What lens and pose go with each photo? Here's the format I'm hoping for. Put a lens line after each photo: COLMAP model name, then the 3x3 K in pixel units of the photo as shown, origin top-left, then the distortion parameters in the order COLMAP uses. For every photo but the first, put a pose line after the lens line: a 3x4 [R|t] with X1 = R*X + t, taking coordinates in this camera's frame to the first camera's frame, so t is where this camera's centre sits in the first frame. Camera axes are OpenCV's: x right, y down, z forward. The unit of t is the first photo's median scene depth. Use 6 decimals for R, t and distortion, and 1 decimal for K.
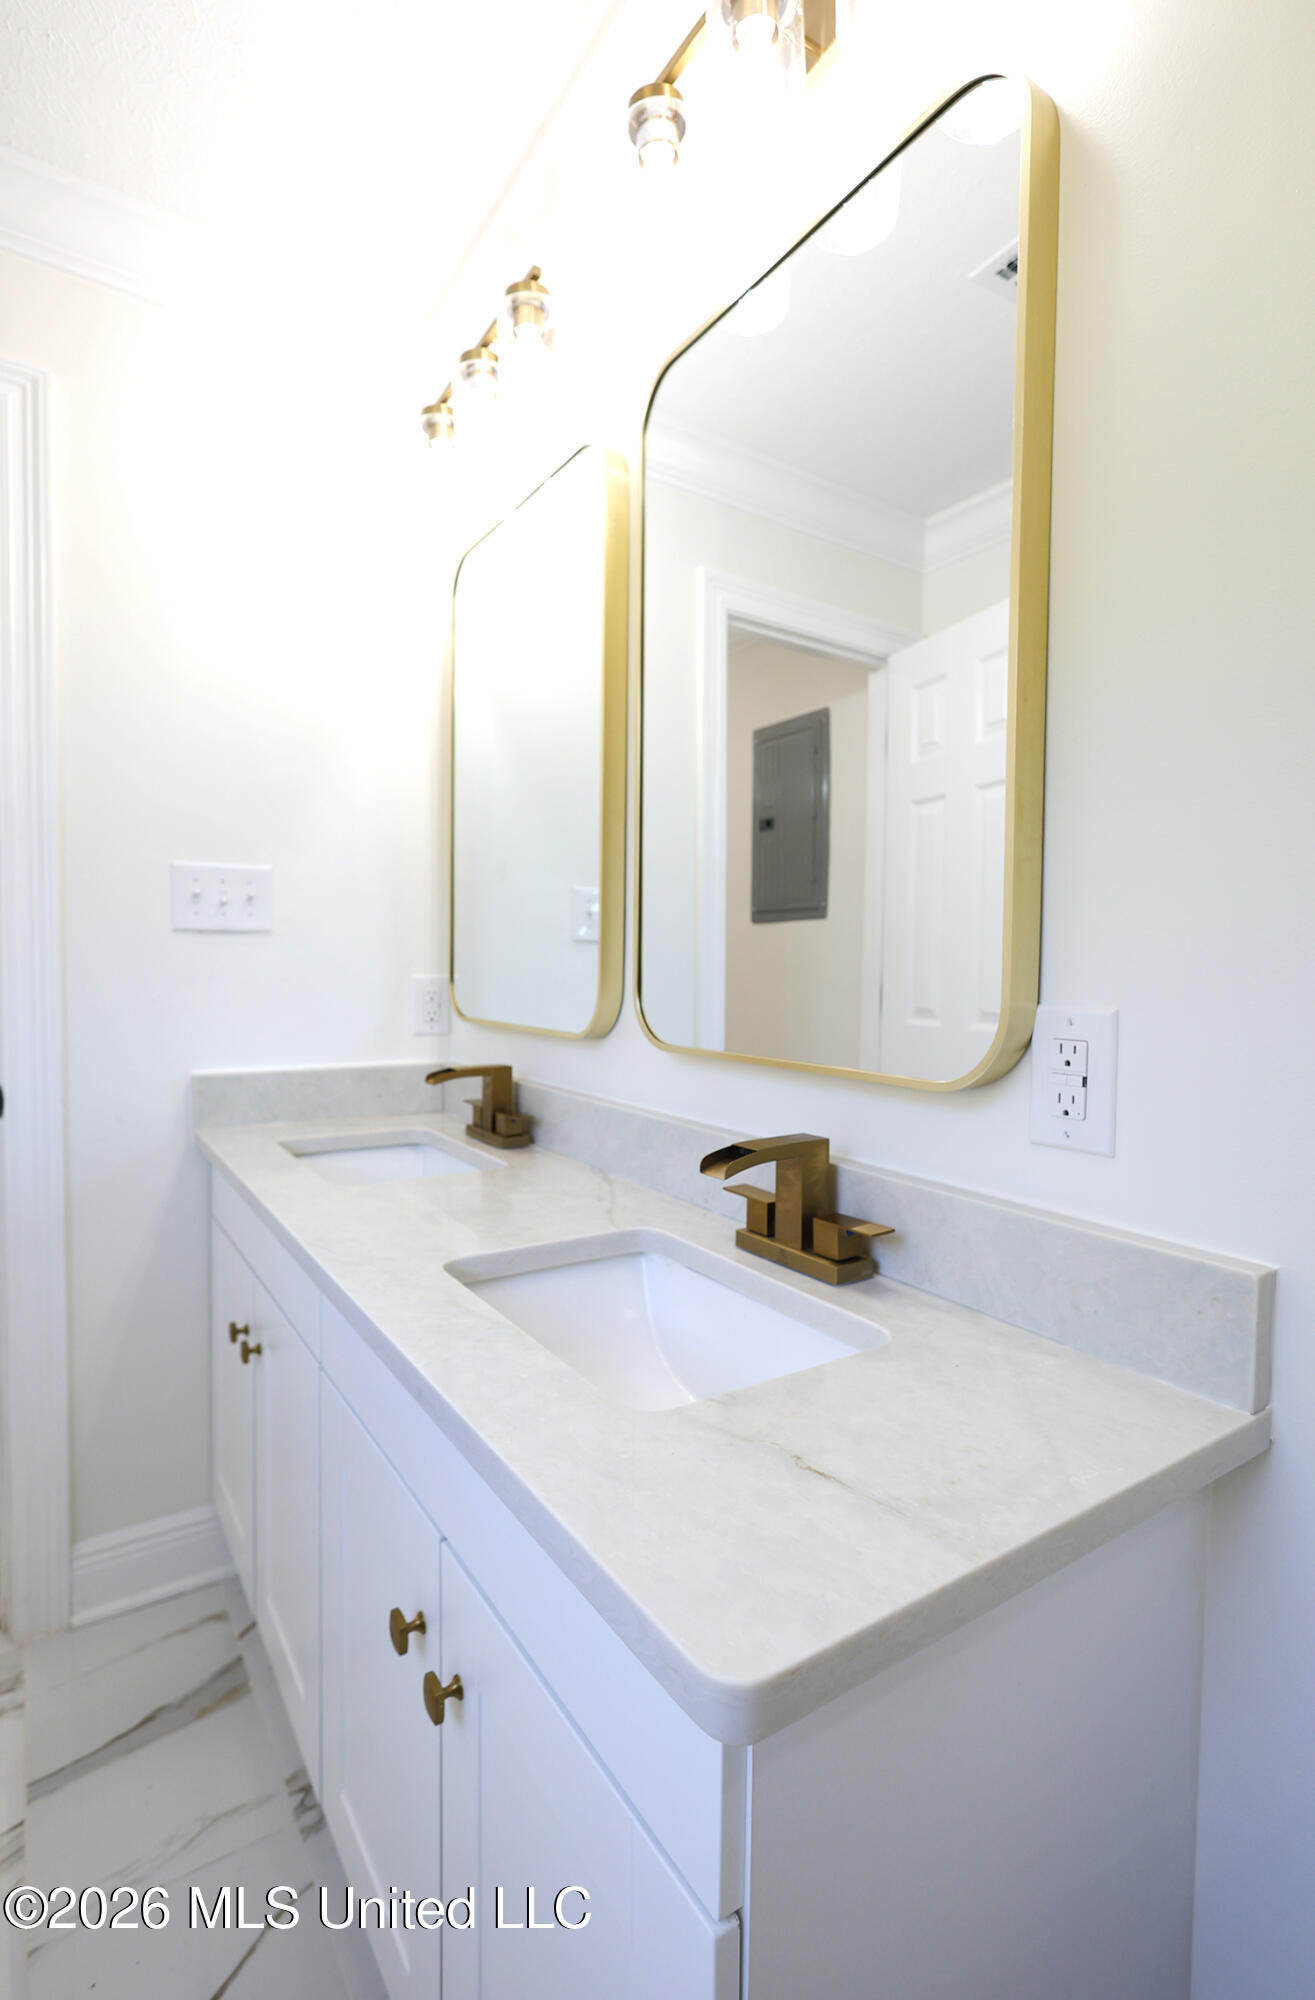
lens RADIAL K [[945.3, 0, 657.5], [0, 945.3, 1000.0], [0, 0, 1]] dist [-0.001308, -0.000253]
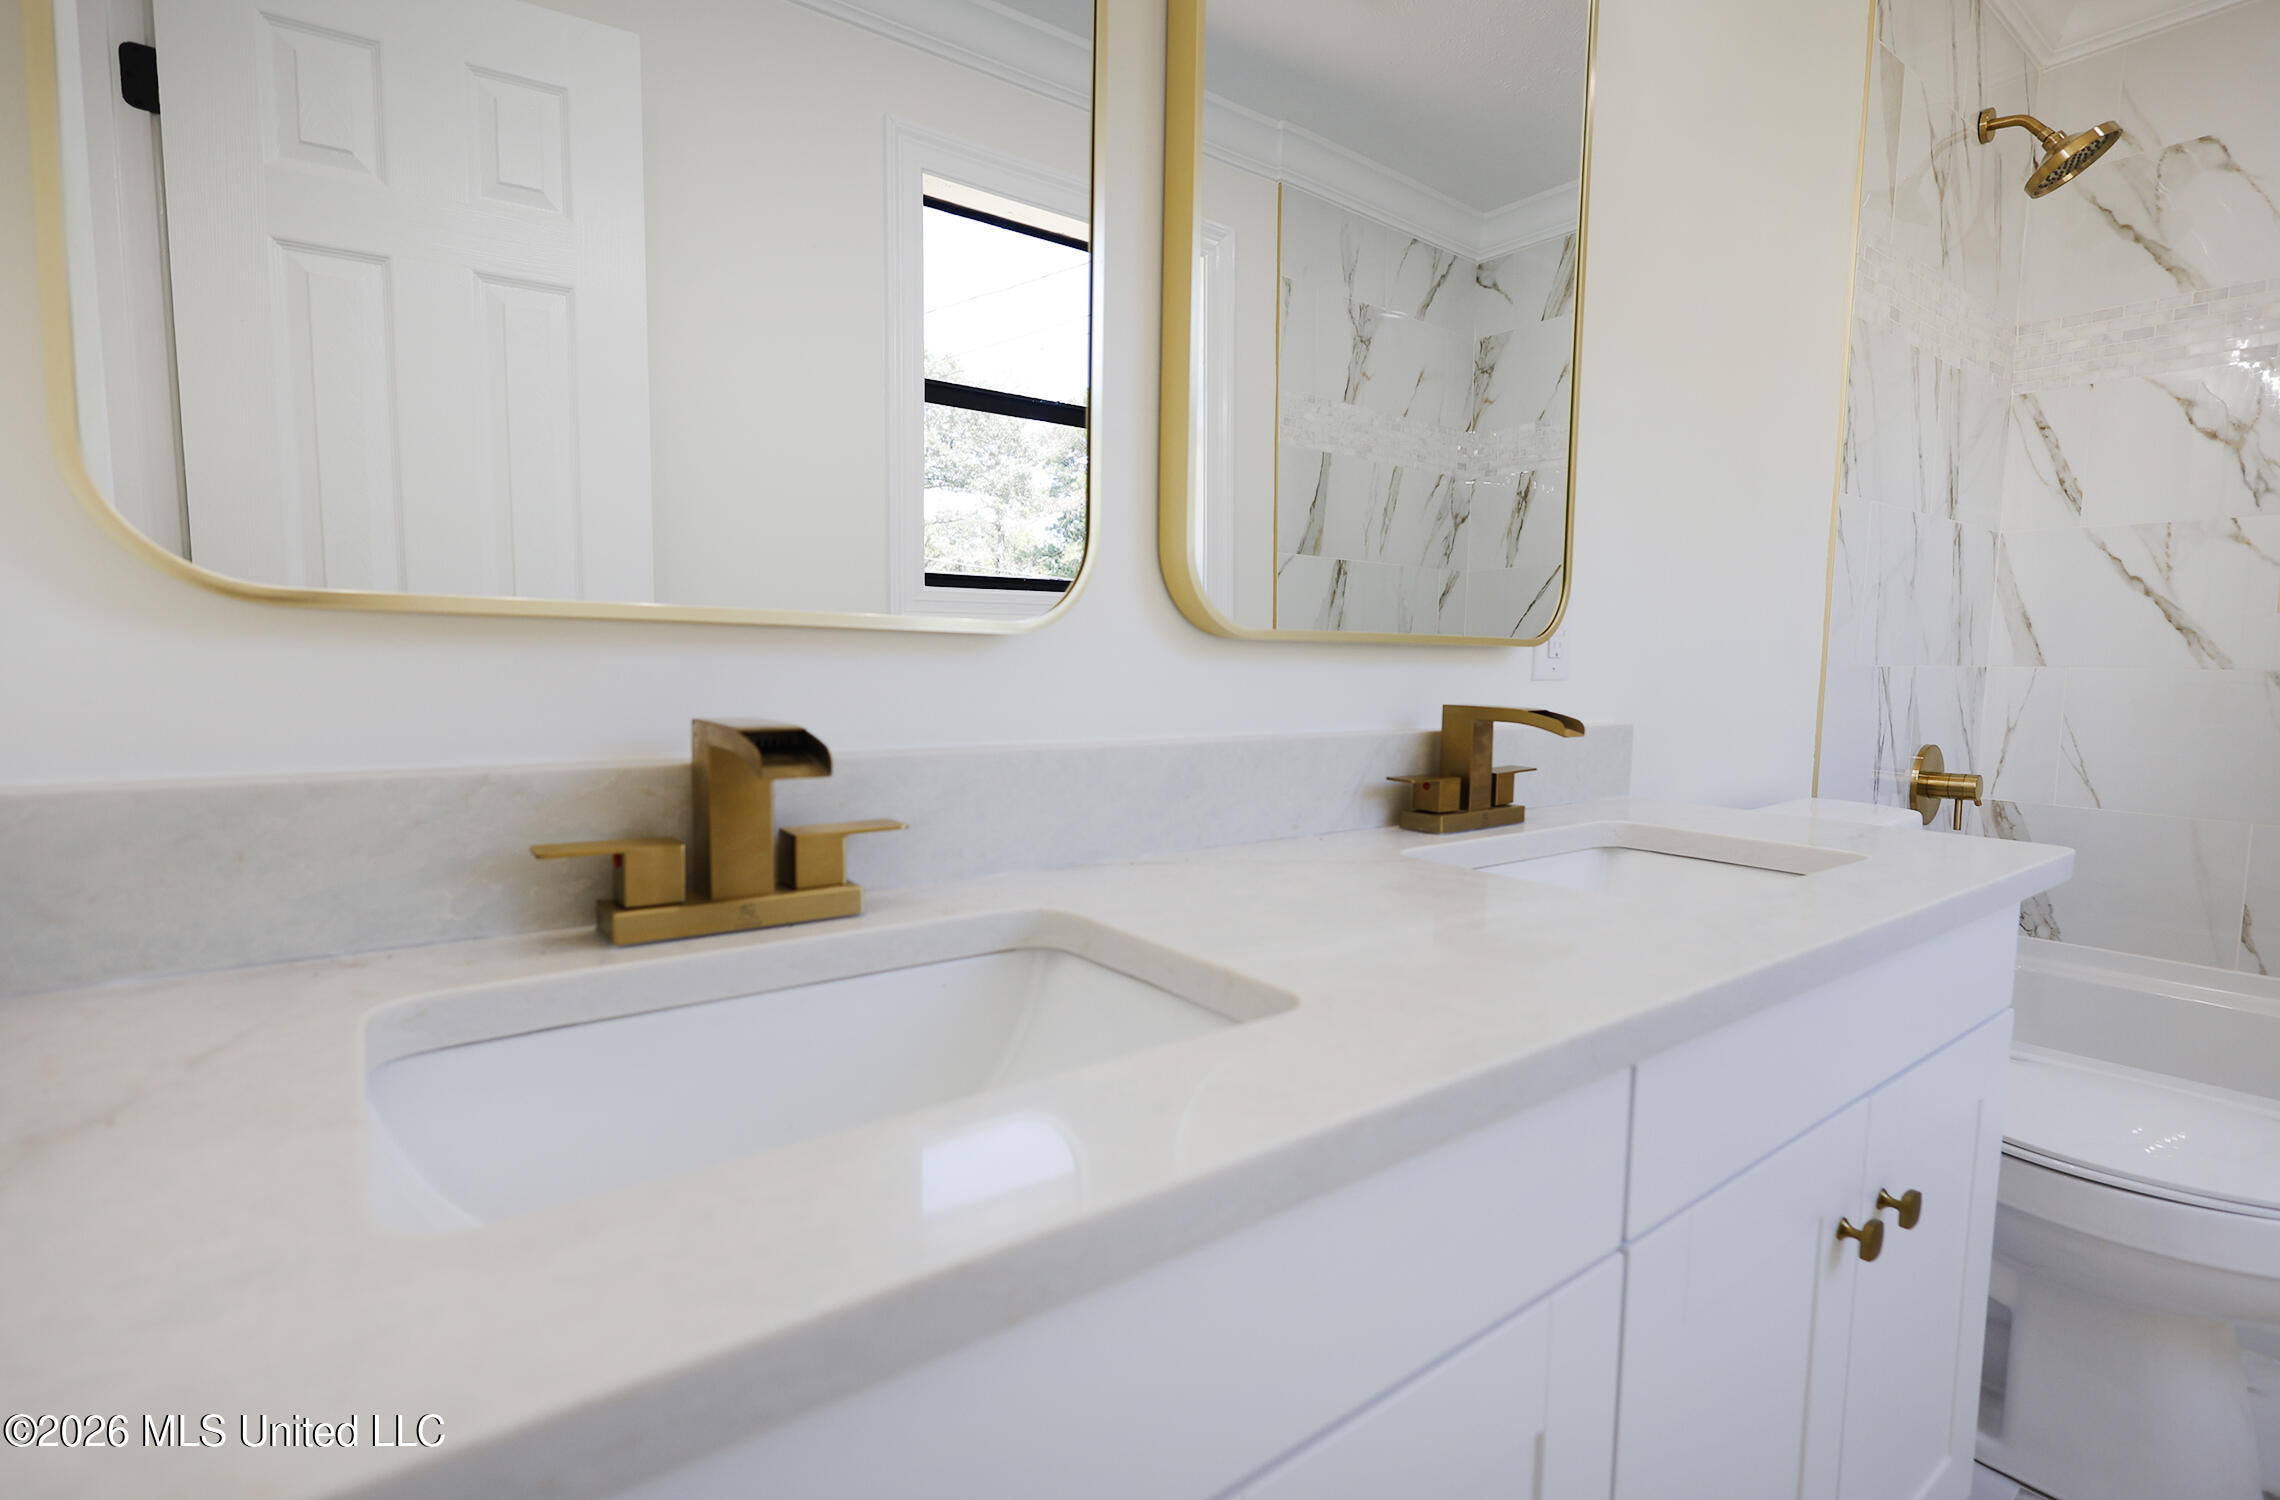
lens RADIAL K [[1077.7, 0, 1181.9], [0, 1077.7, 741.6], [0, 0, 1]] dist [-0.001308, -0.000253]
pose [[-0.075777, -0.093638, 0.992718, -0.764399], [0.018880, 0.995268, 0.095320, 0.055764], [-0.996946, 0.025965, -0.073650, 1.103122]]
